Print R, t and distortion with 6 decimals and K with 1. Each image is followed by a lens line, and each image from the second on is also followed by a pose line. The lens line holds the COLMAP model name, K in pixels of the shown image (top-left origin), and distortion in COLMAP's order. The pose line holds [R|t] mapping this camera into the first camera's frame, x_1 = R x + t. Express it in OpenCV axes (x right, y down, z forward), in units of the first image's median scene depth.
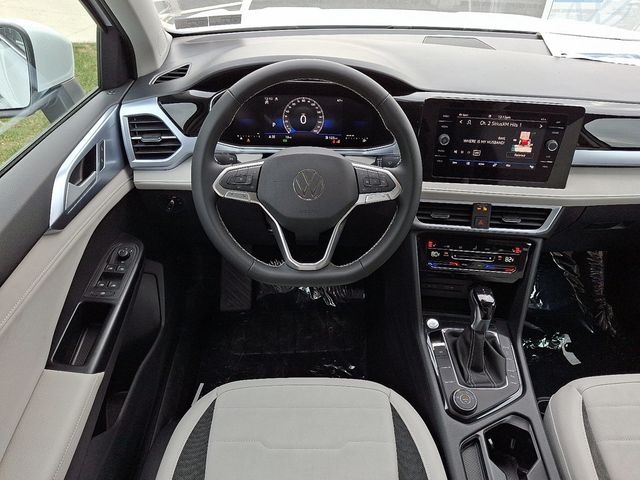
lens RADIAL K [[503.8, 0, 320.0], [0, 503.8, 240.0], [0, 0, 1]] dist [0.173462, -0.291682]
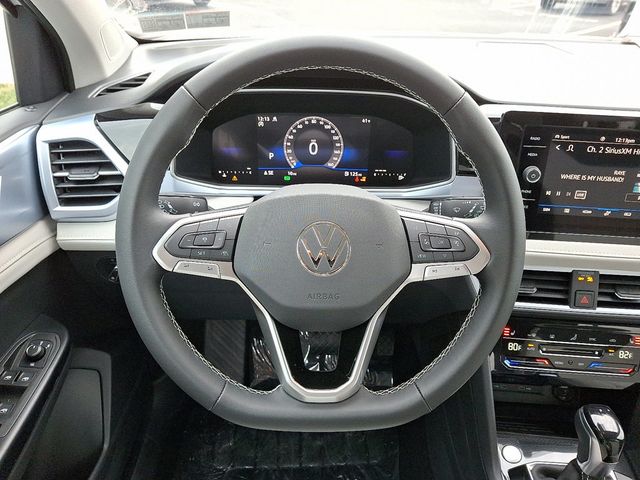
lens RADIAL K [[503.8, 0, 320.0], [0, 503.8, 240.0], [0, 0, 1]] dist [0.173462, -0.291682]
pose [[0.999895, -0.001158, -0.014422, -0.015202], [-0.000115, 0.996129, -0.087902, -0.055349], [0.014468, 0.087895, 0.996025, 0.348984]]
